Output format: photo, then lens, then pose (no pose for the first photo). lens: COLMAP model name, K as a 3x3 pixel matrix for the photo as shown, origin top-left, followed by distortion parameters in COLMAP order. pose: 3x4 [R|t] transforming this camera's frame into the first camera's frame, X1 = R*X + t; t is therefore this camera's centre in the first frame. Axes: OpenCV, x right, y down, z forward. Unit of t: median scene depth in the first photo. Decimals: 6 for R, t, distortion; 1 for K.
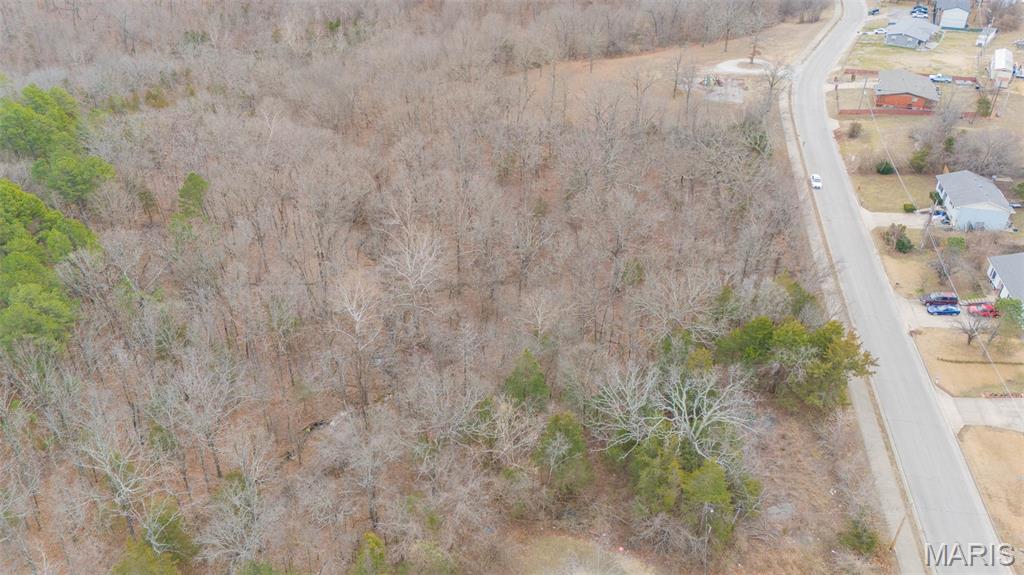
lens RADIAL K [[742.8, 0, 515.4], [0, 742.8, 286.9], [0, 0, 1]] dist [0.070295, -0.060377]
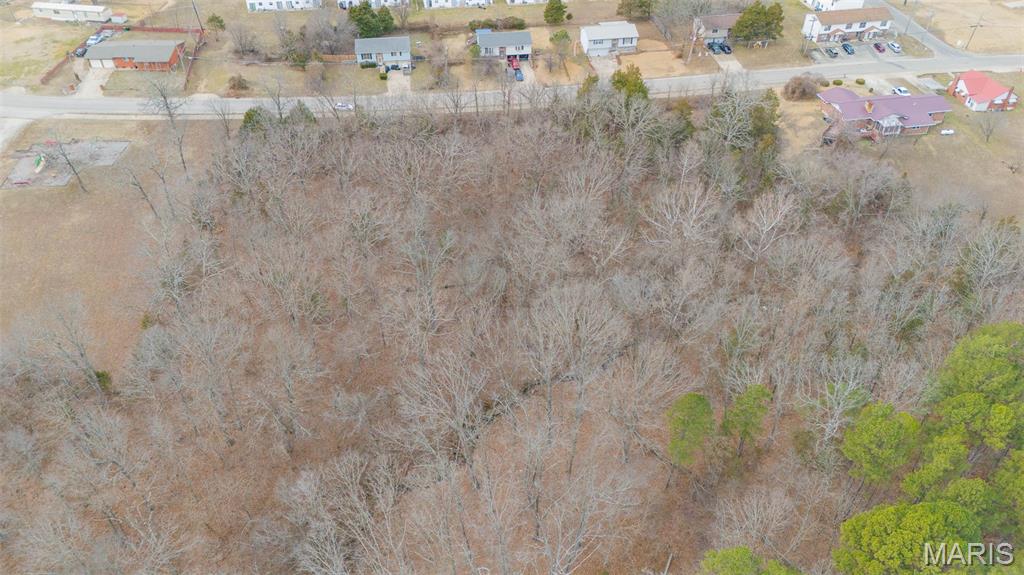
lens RADIAL K [[742.8, 0, 515.4], [0, 742.8, 286.9], [0, 0, 1]] dist [0.070295, -0.060377]
pose [[-0.346679, -0.601385, 0.719826, -0.621297], [0.503309, 0.528314, 0.683787, -0.589910], [-0.791513, 0.599350, 0.119527, 0.749763]]
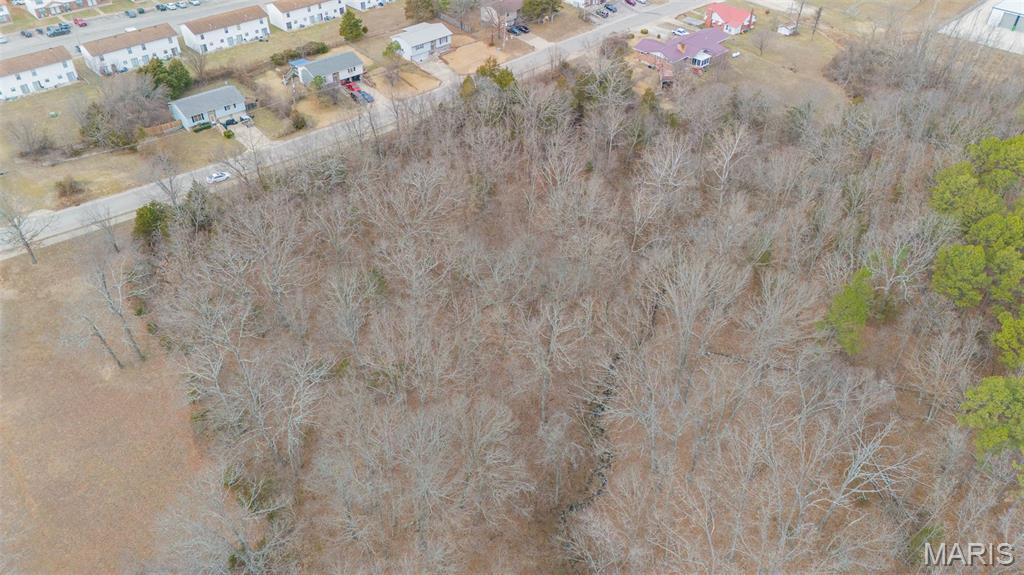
lens RADIAL K [[742.8, 0, 515.4], [0, 742.8, 286.9], [0, 0, 1]] dist [0.070295, -0.060377]
pose [[-0.803931, -0.381656, 0.456107, -0.387822], [0.316985, 0.373928, 0.871607, -0.757434], [-0.503205, 0.845291, -0.179633, 1.009048]]
